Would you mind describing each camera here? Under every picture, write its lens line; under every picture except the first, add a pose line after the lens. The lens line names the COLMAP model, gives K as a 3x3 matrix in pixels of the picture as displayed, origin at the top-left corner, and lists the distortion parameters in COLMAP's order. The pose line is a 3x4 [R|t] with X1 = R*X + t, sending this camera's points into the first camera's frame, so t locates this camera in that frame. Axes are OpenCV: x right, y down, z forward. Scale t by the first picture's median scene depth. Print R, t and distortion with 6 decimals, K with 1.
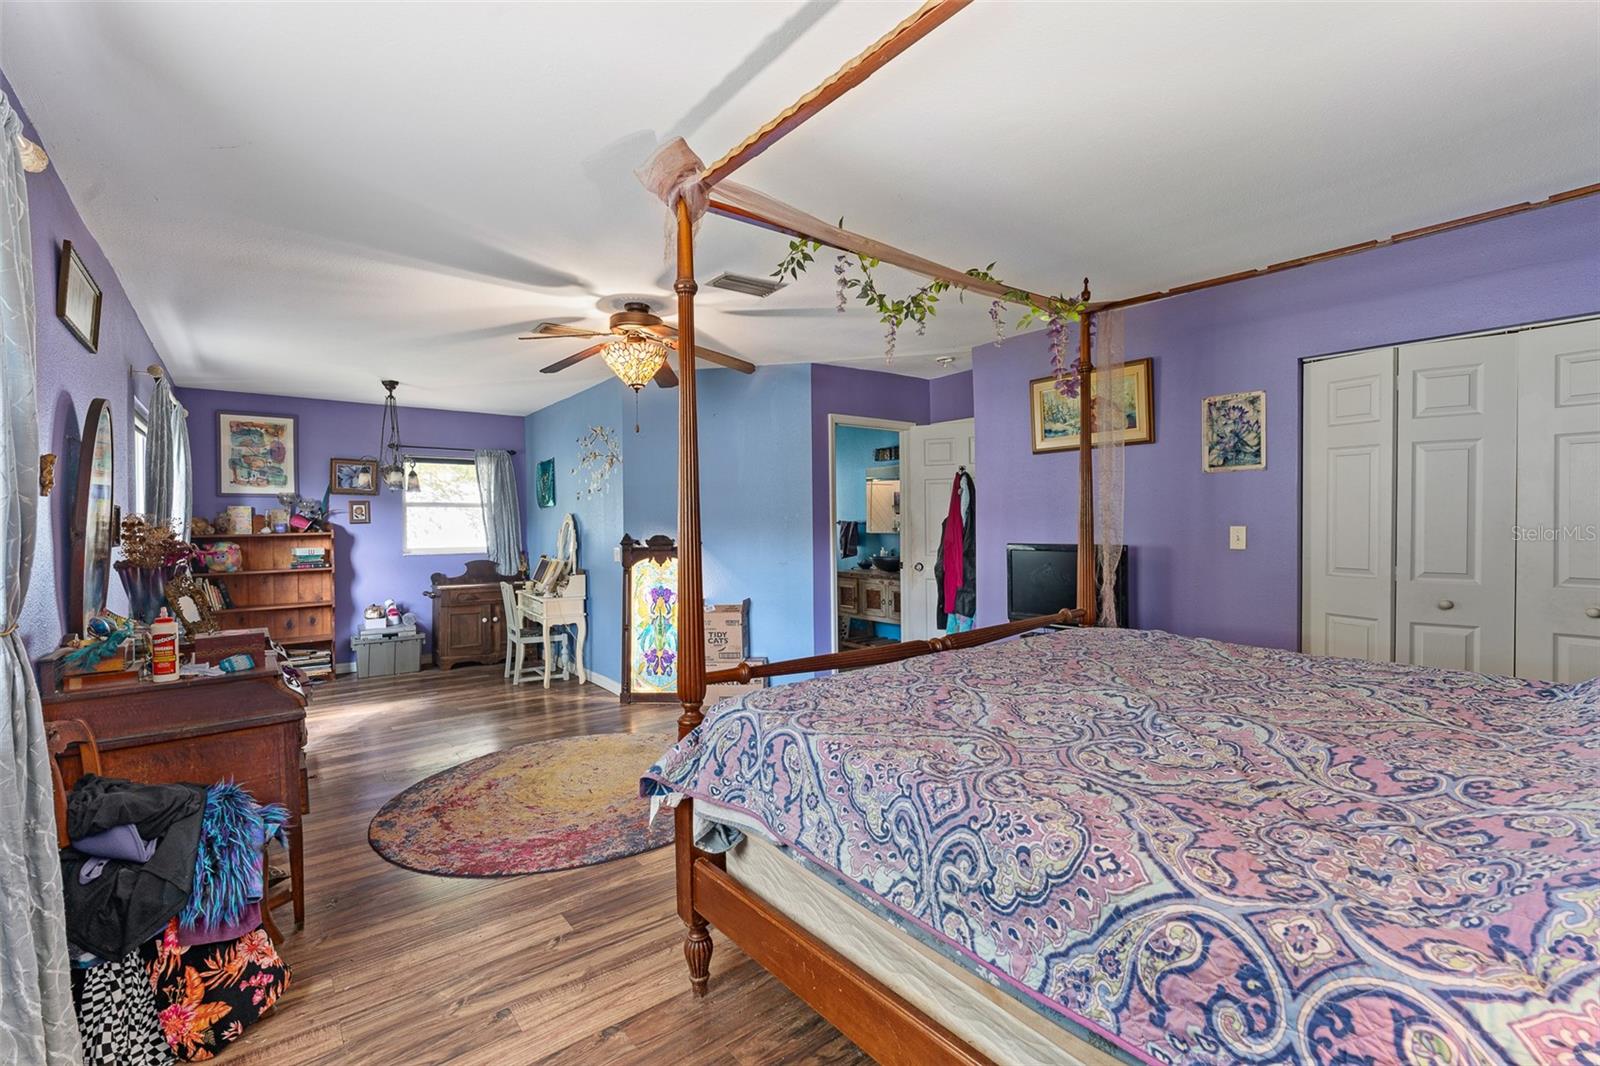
lens RADIAL K [[720.8, 0, 789.9], [0, 720.8, 530.8], [0, 0, 1]] dist [-0.005703, 0.001039]
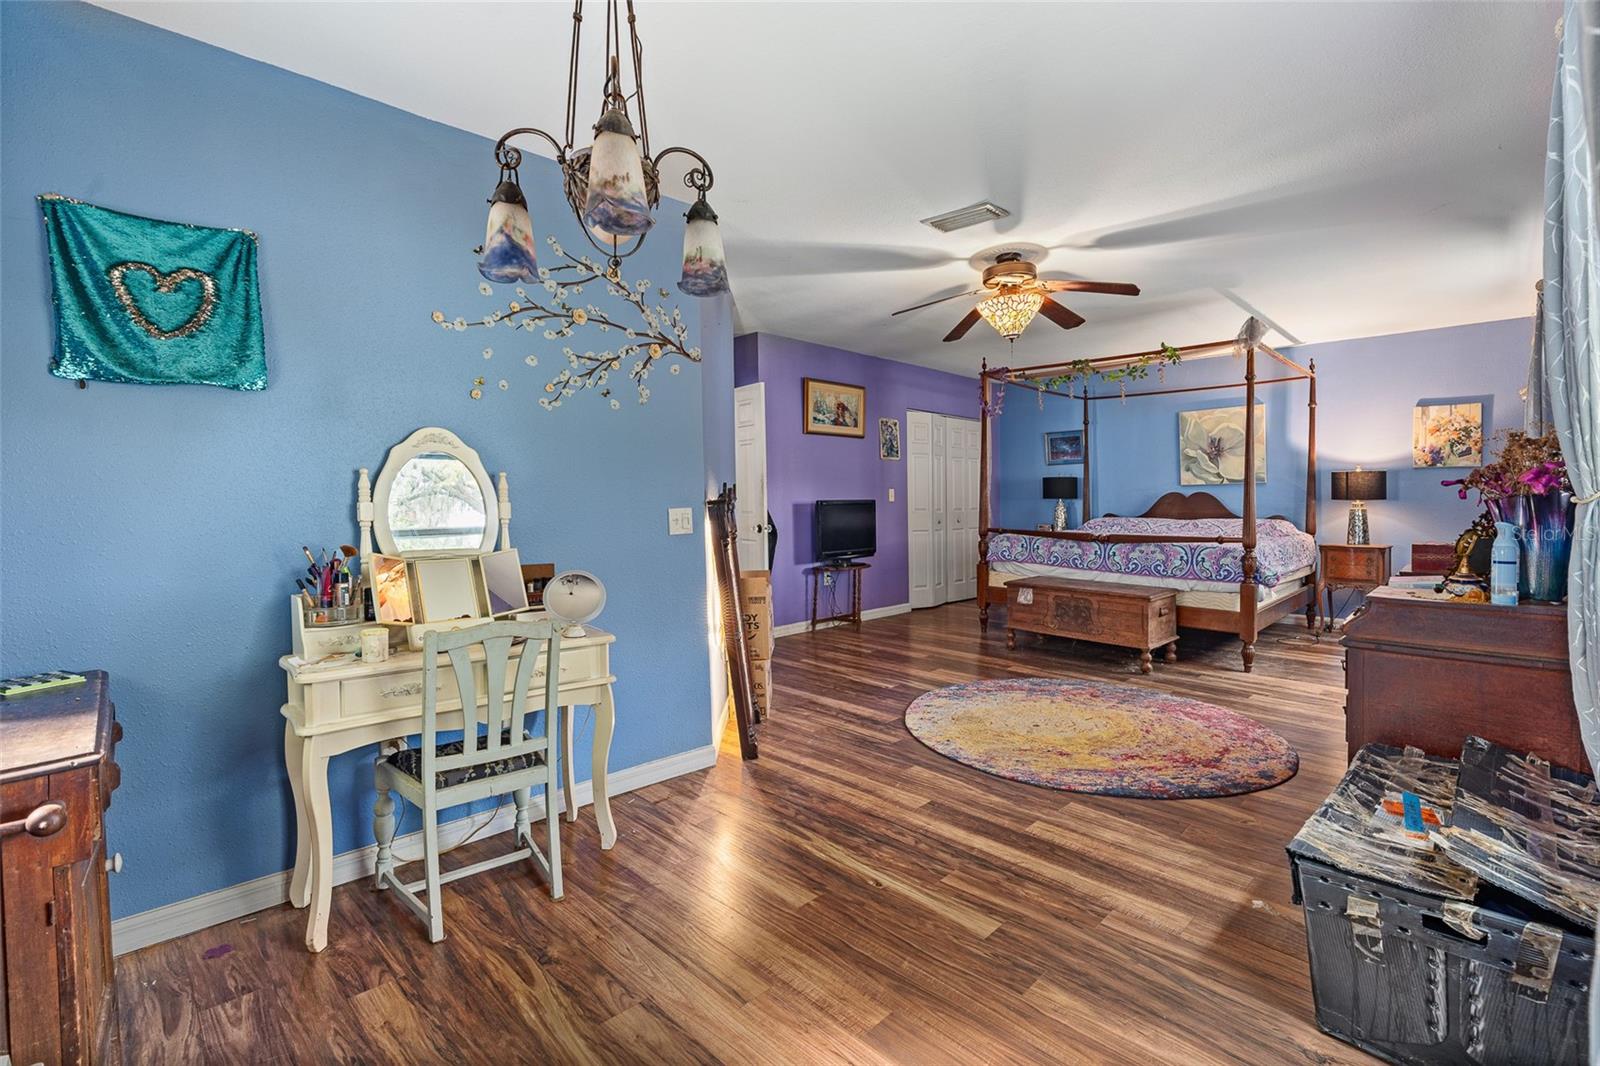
lens RADIAL K [[720.8, 0, 800.5], [0, 720.8, 508.1], [0, 0, 1]] dist [-0.005703, 0.001039]
pose [[-0.140681, 0.000924, 0.990055, -0.733097], [0.014637, 0.999892, 0.001146, 0.022590], [-0.989947, 0.014652, -0.140679, 0.899085]]
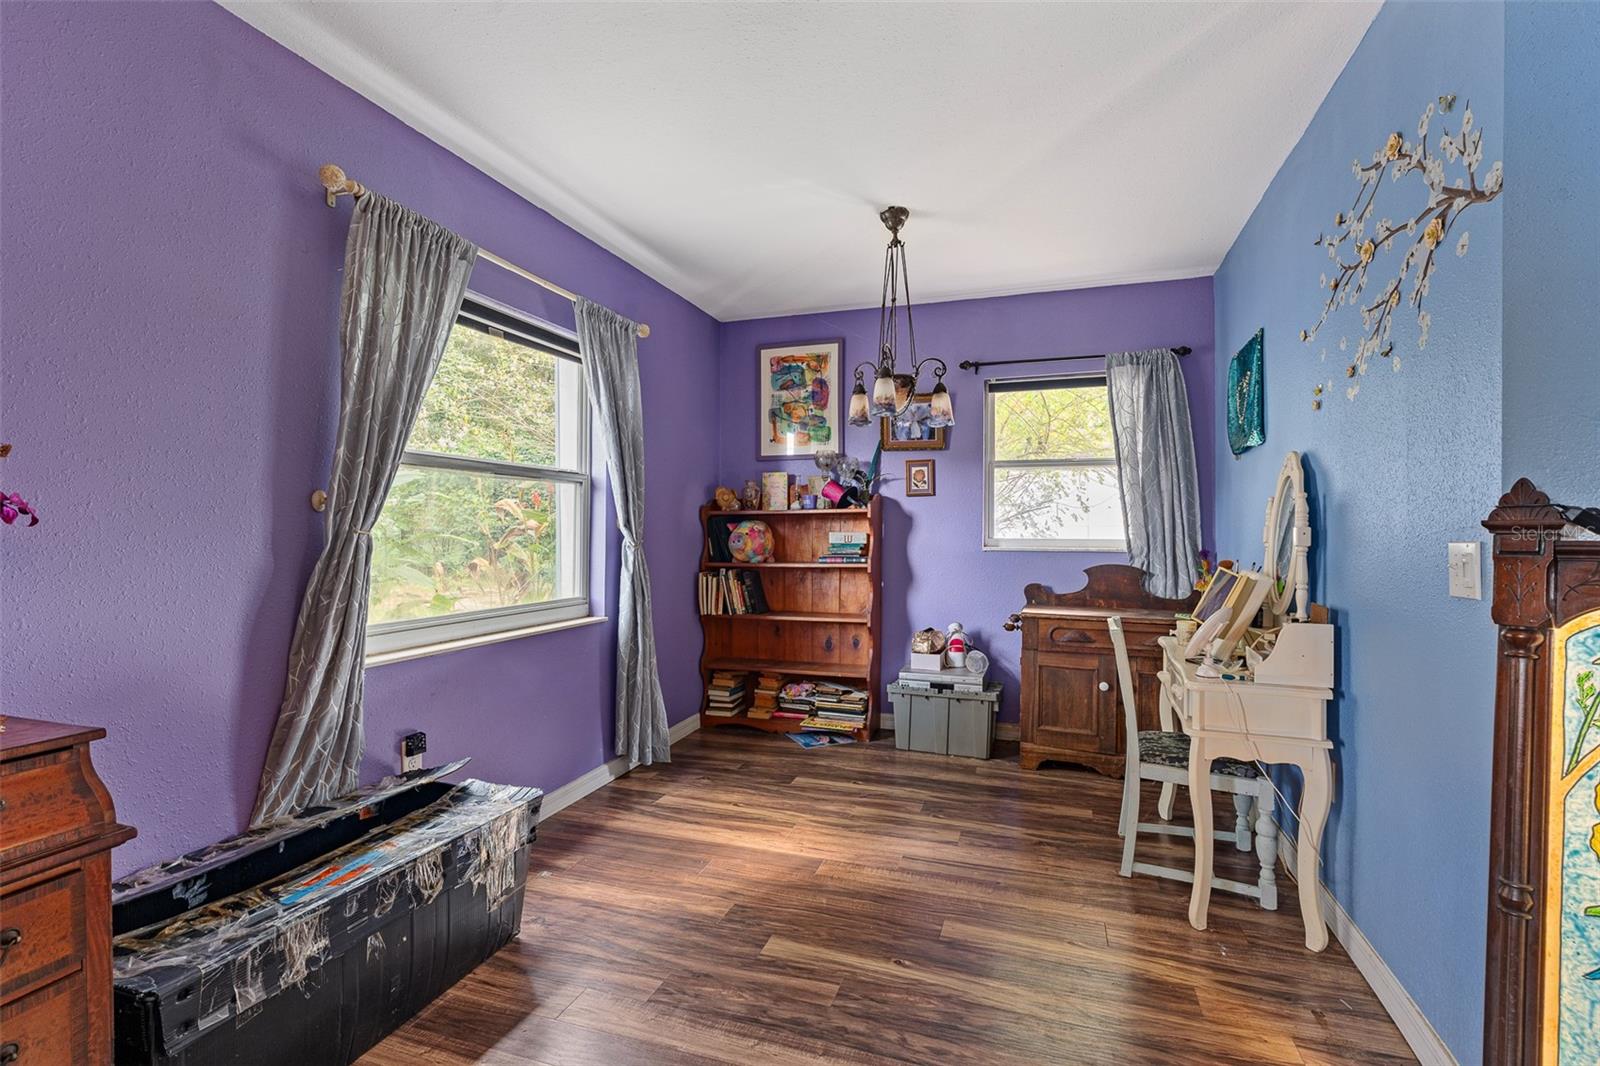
lens RADIAL K [[720.8, 0, 805.1], [0, 720.8, 531.7], [0, 0, 1]] dist [-0.005703, 0.001039]
pose [[0.567865, 0.014534, -0.822994, -0.146269], [-0.015136, 0.999859, 0.007213, 0.019000], [0.822983, 0.008361, 0.568005, 0.596018]]
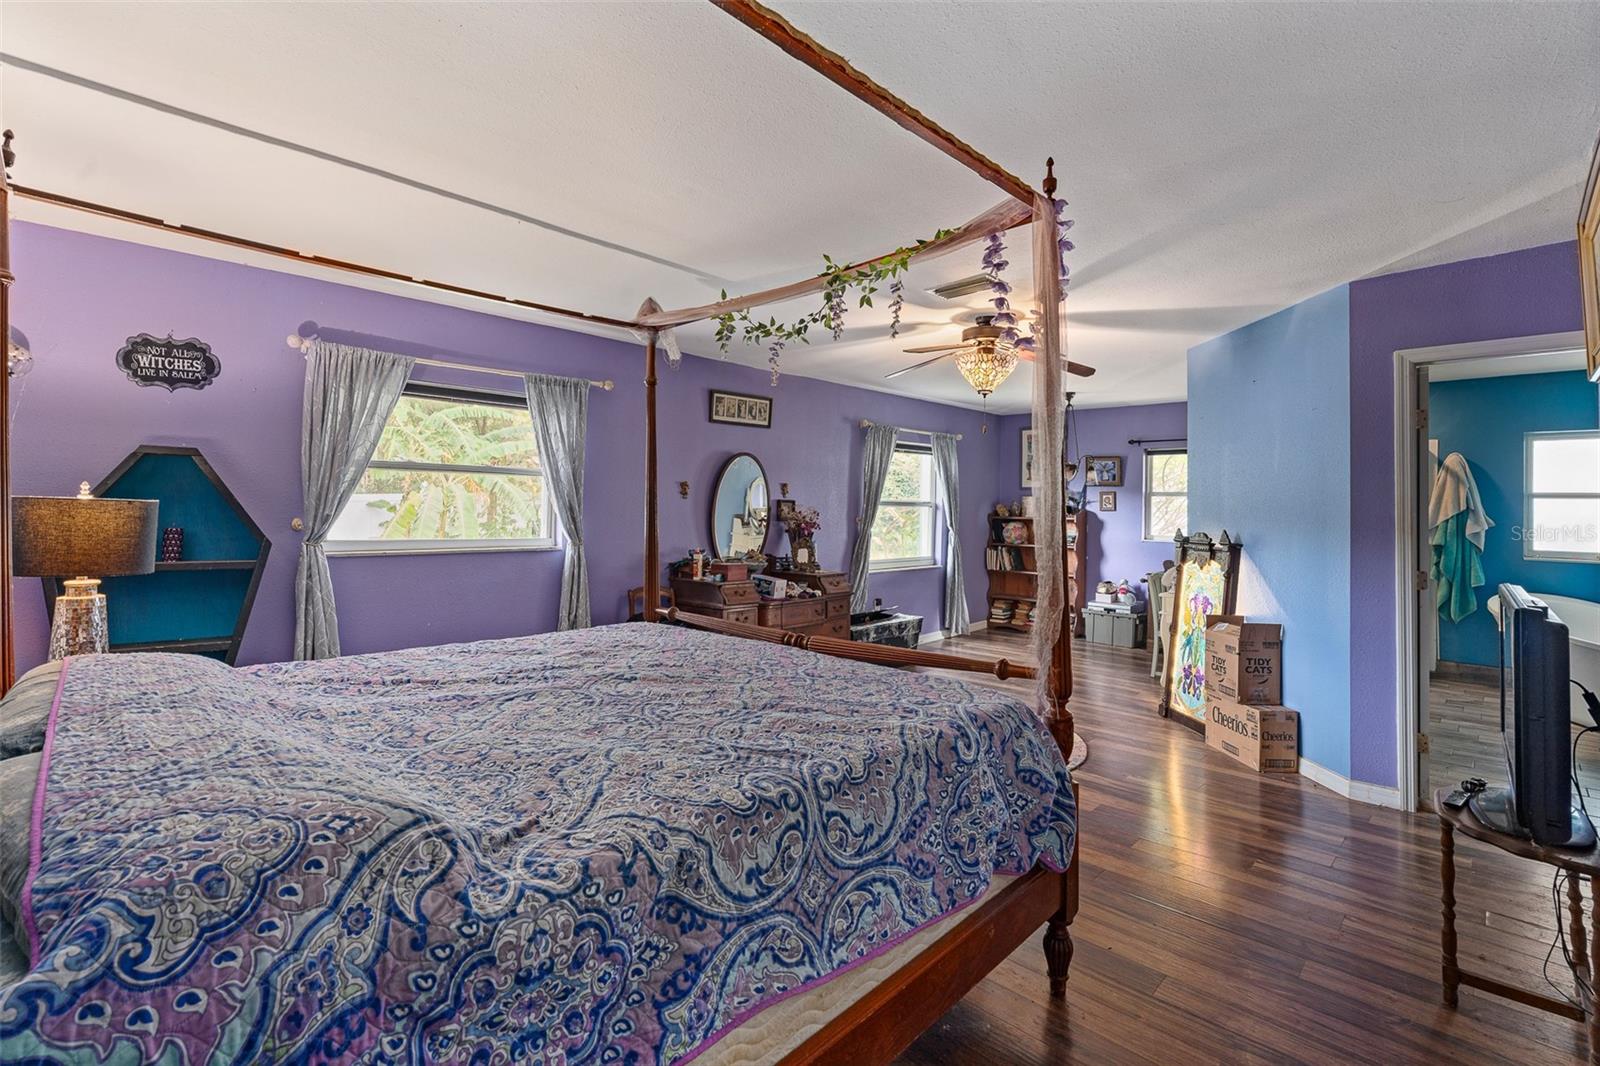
lens RADIAL K [[720.8, 0, 792.5], [0, 720.8, 501.0], [0, 0, 1]] dist [-0.005703, 0.001039]
pose [[0.148094, 0.007788, -0.988943, 0.509064], [-0.021899, 0.999750, 0.004594, -0.021702], [0.988731, 0.020976, 0.148227, 0.342104]]
